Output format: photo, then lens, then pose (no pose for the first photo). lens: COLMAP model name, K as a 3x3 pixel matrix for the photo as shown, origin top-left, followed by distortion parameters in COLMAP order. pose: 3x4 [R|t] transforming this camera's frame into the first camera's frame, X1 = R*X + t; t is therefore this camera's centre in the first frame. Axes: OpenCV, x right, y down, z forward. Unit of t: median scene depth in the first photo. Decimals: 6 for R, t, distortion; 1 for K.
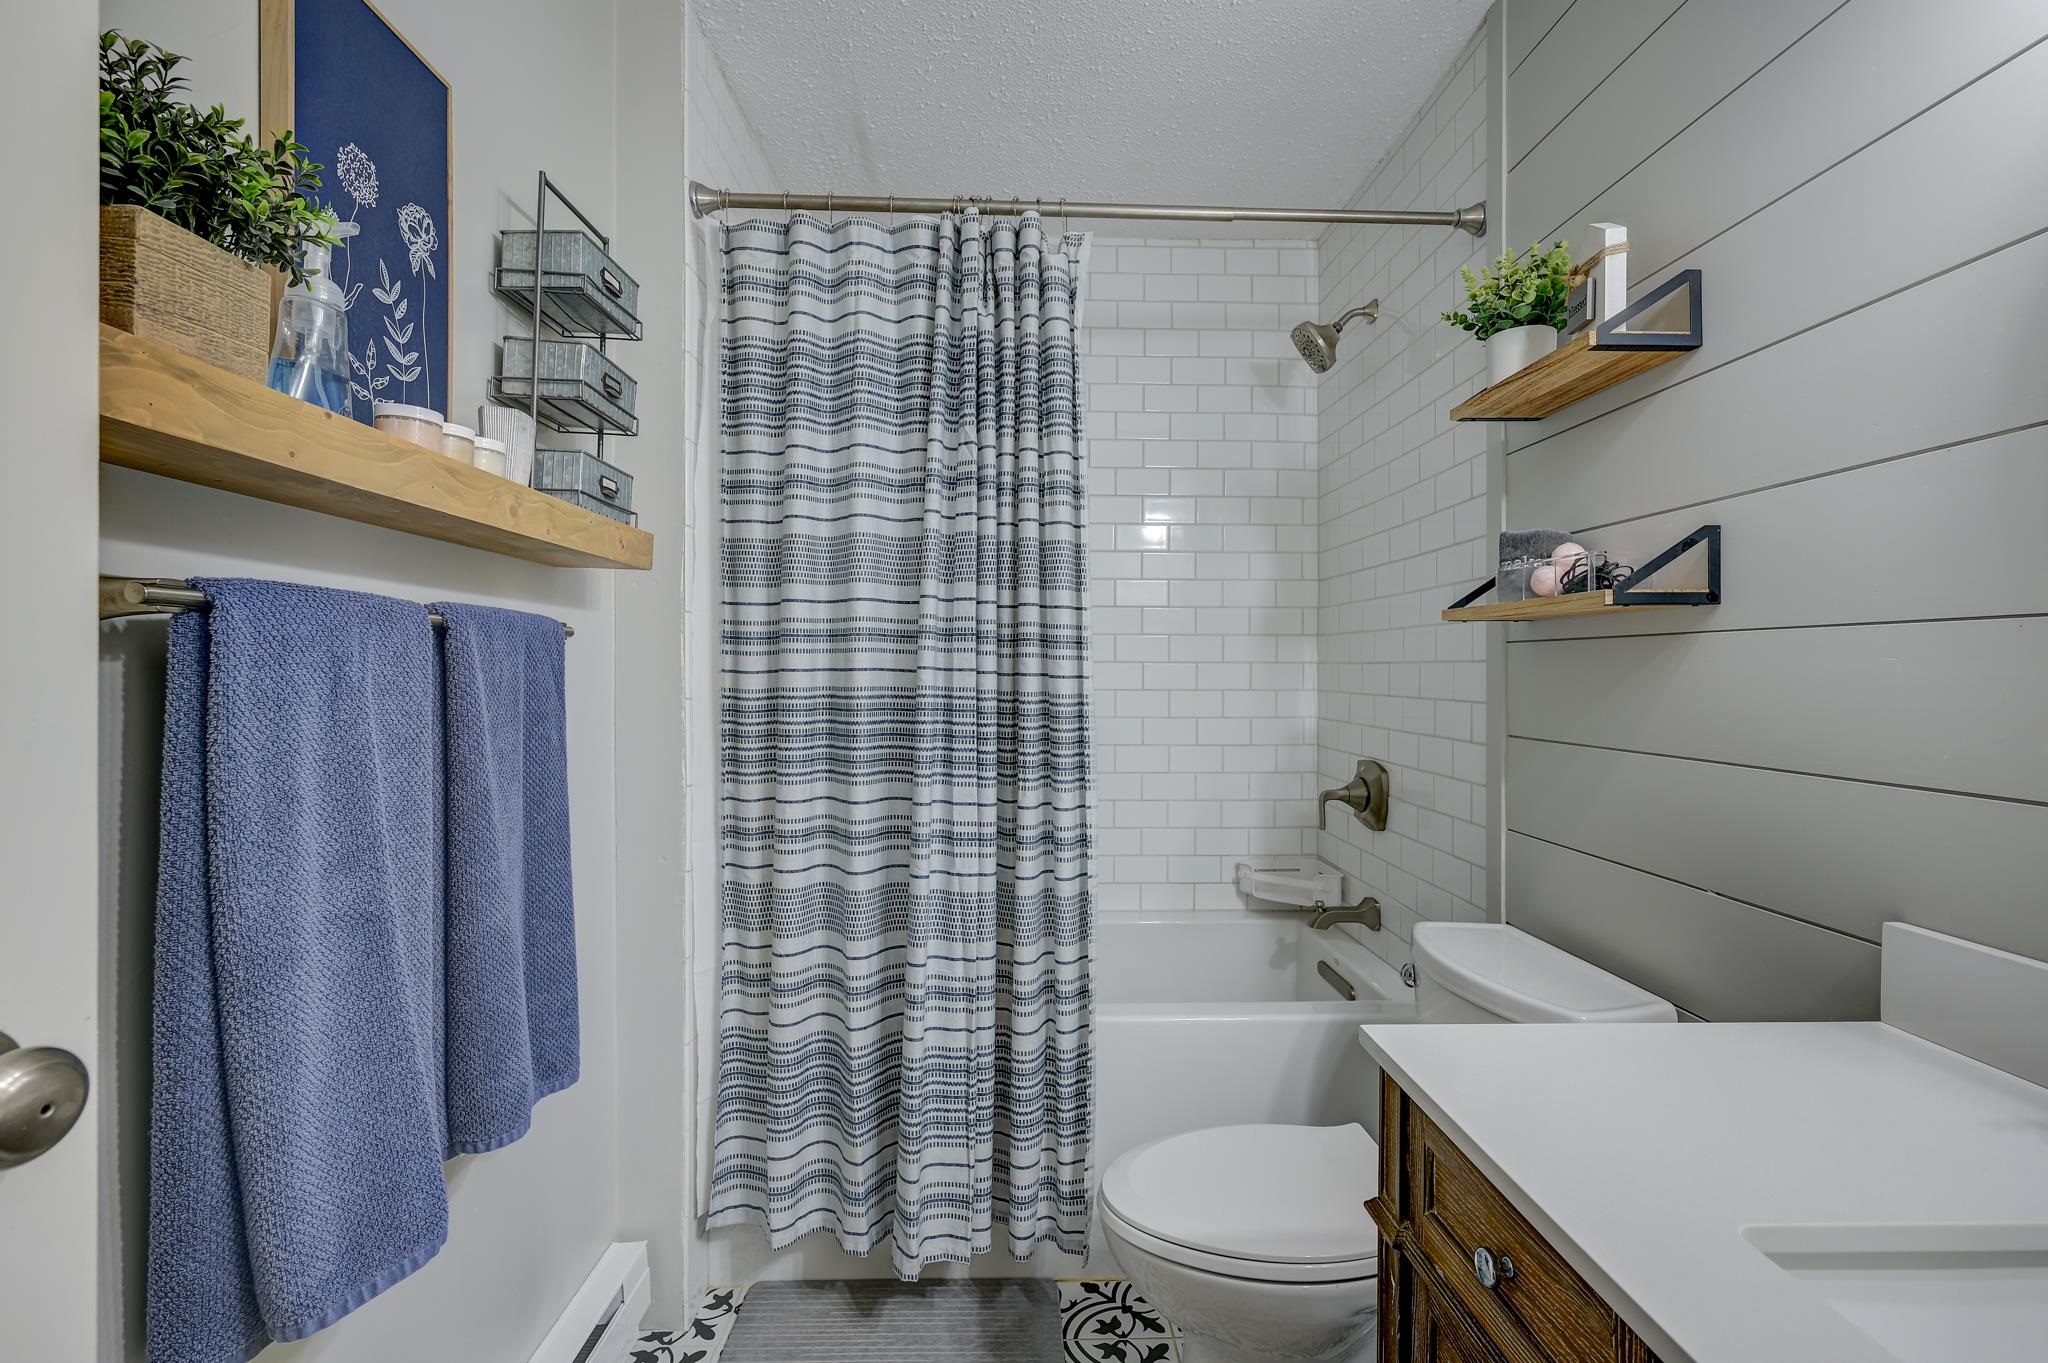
lens RADIAL K [[912.9, 0, 1025.9], [0, 912.9, 673.6], [0, 0, 1]] dist [0.001801, 0.001033]
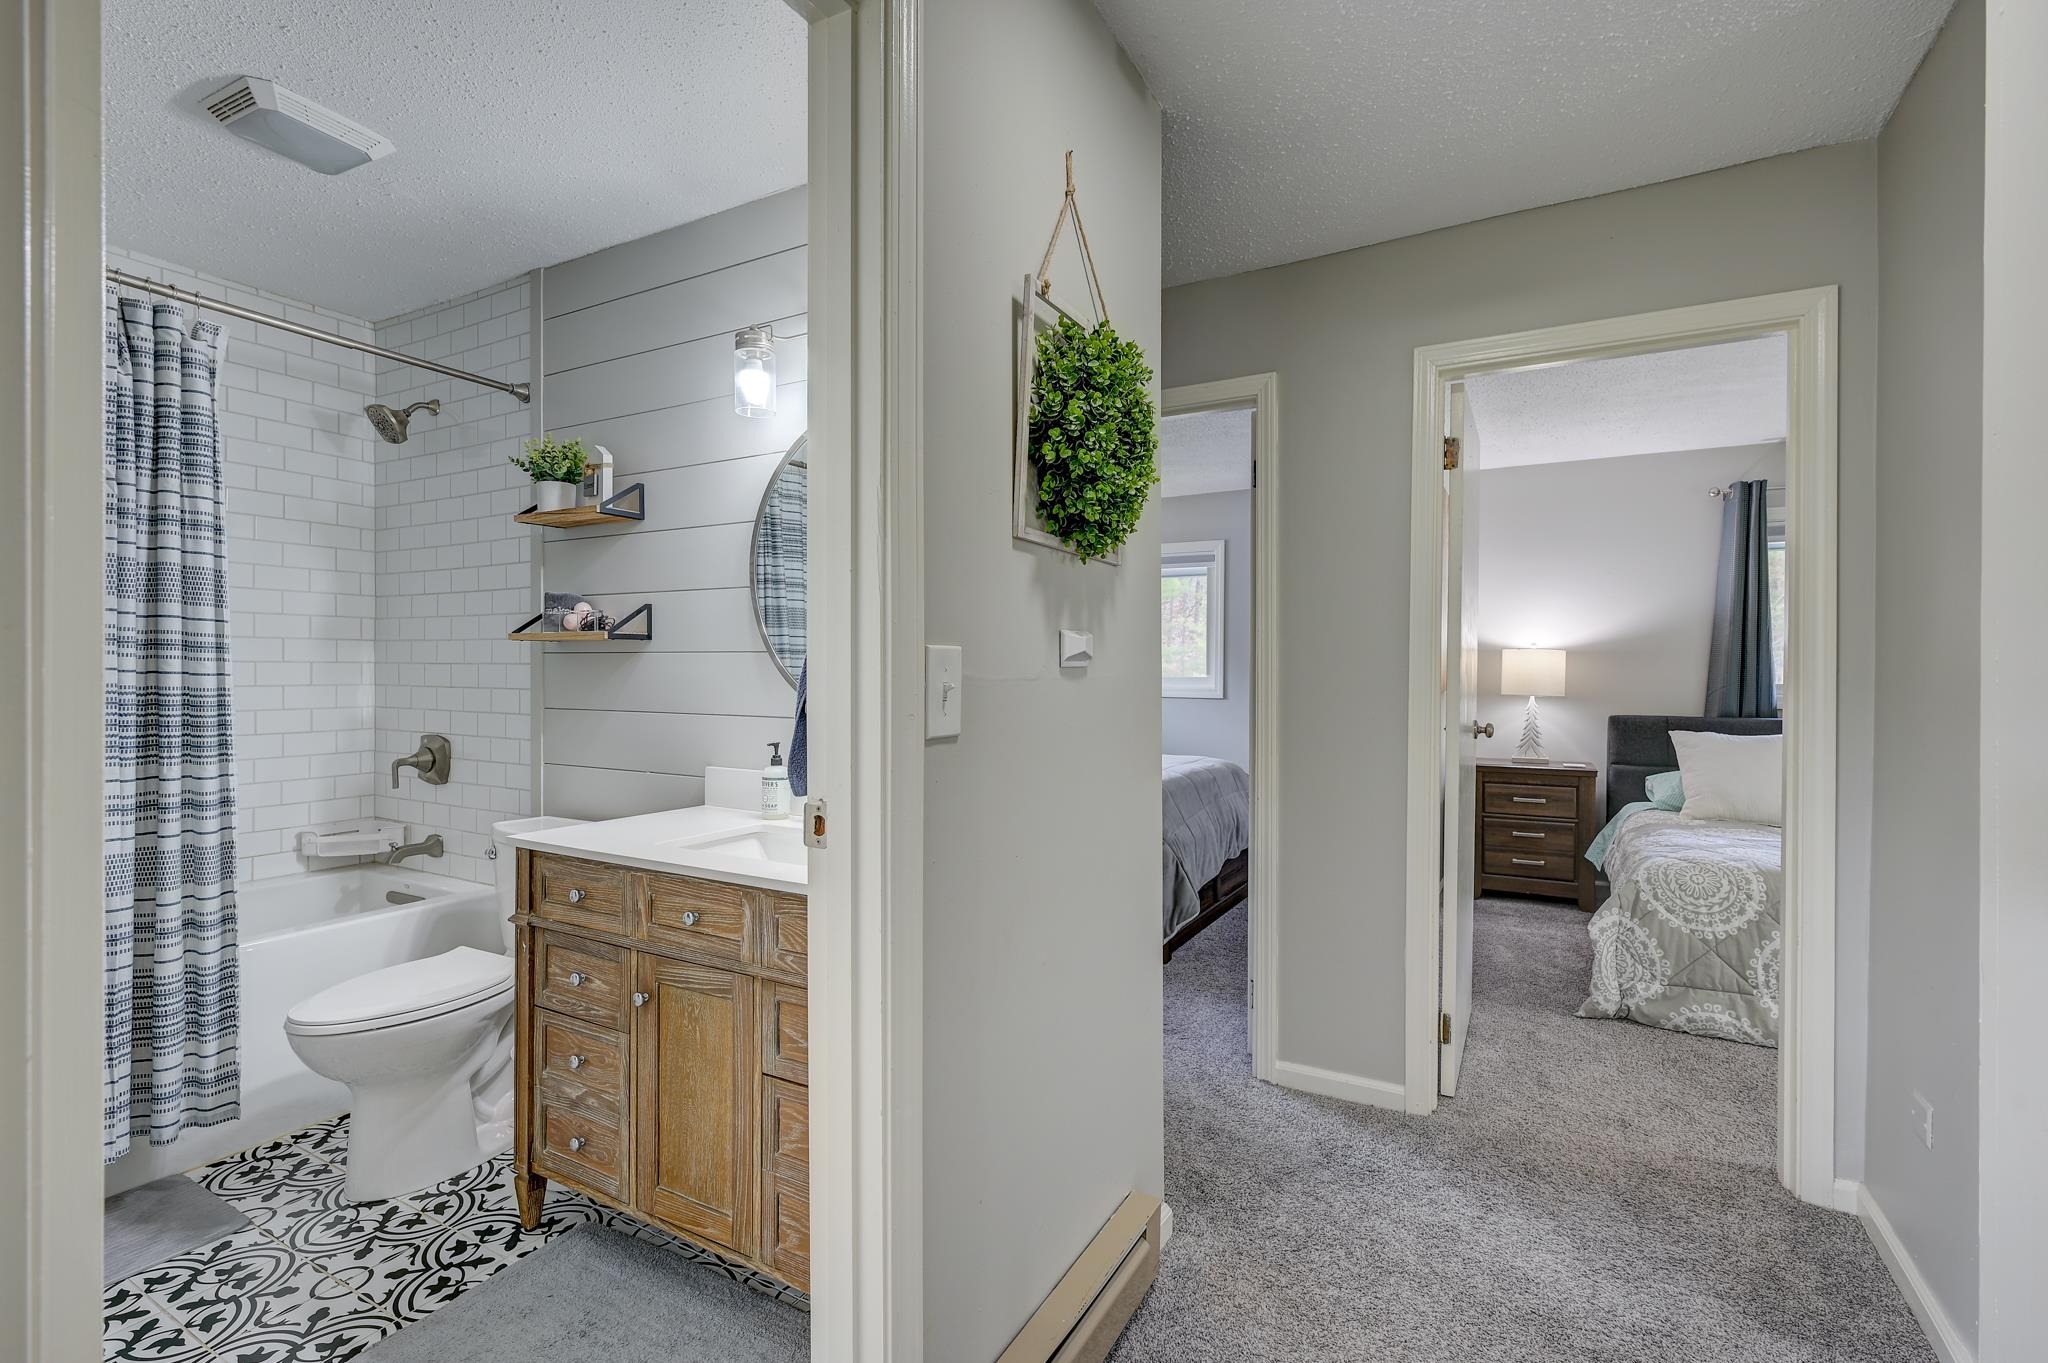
lens RADIAL K [[912.9, 0, 1025.9], [0, 912.9, 671.6], [0, 0, 1]] dist [0.001801, 0.001033]
pose [[0.510203, -0.001421, 0.860053, -0.472875], [-0.000148, 0.999998, 0.001740, -0.002948], [-0.860054, -0.001015, 0.510202, -0.630988]]
